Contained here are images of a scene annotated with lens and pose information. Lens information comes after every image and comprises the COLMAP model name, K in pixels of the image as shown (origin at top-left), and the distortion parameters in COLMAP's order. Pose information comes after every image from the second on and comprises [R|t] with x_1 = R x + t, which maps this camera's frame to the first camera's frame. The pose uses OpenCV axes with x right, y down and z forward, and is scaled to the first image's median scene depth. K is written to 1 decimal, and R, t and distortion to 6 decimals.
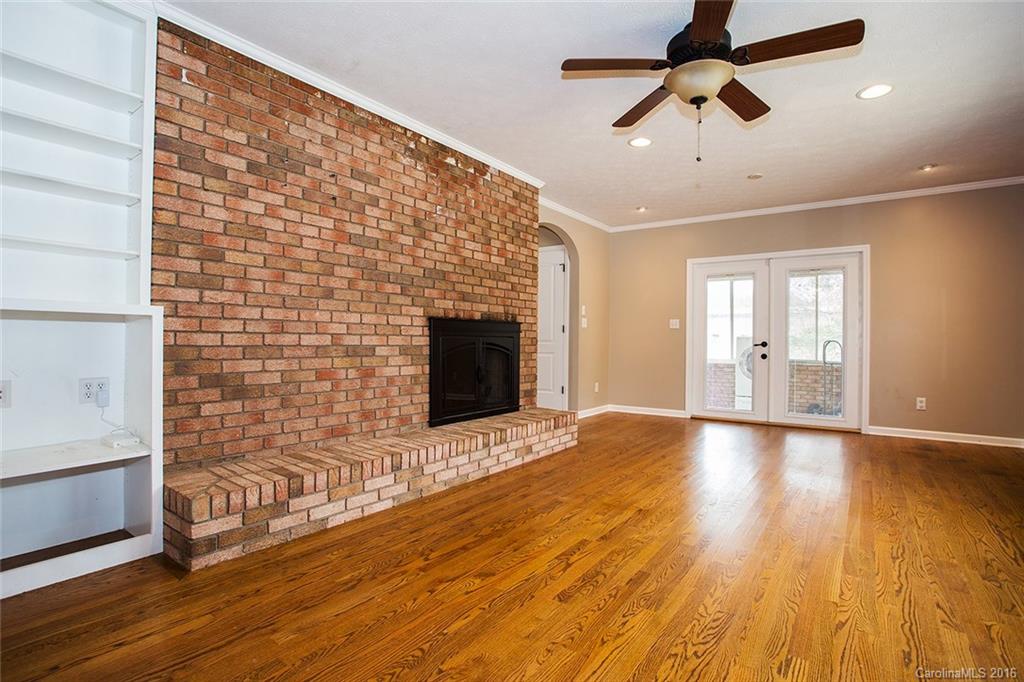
lens RADIAL K [[514.0, 0, 512.0], [0, 514.0, 341.0], [0, 0, 1]] dist [-0.115614, 0.058447]
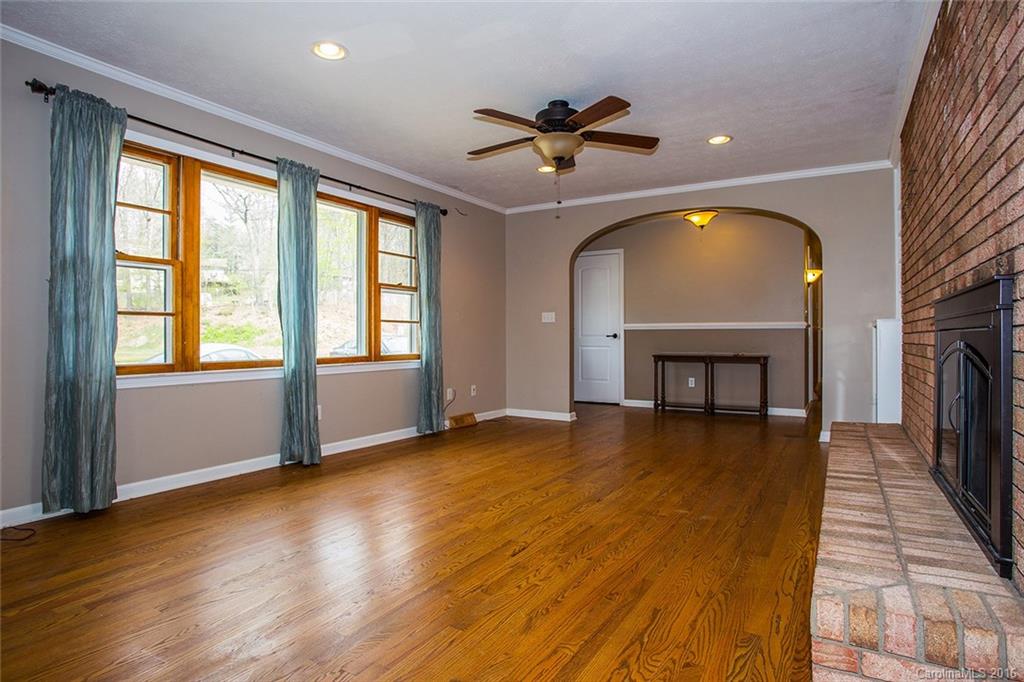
lens RADIAL K [[539.9, 0, 506.2], [0, 539.9, 335.7], [0, 0, 1]] dist [-0.026523, 0.000825]
pose [[-0.998497, -0.006180, -0.054461, 0.478263], [-0.006033, 0.999978, -0.002862, 0.004157], [0.054477, -0.002529, -0.998512, 1.981424]]
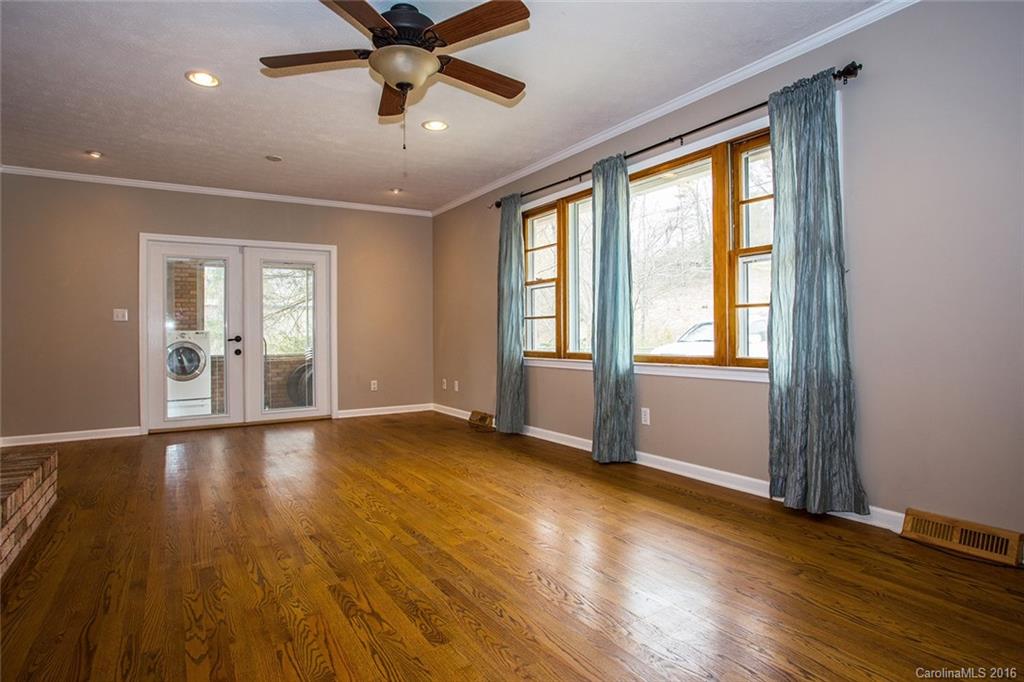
lens RADIAL K [[539.9, 0, 506.2], [0, 539.9, 335.7], [0, 0, 1]] dist [-0.026523, 0.000825]
pose [[0.372412, -0.016940, 0.927913, -0.429722], [0.015895, 0.999803, 0.011873, -0.006048], [-0.927931, 0.010328, 0.372608, 0.343284]]
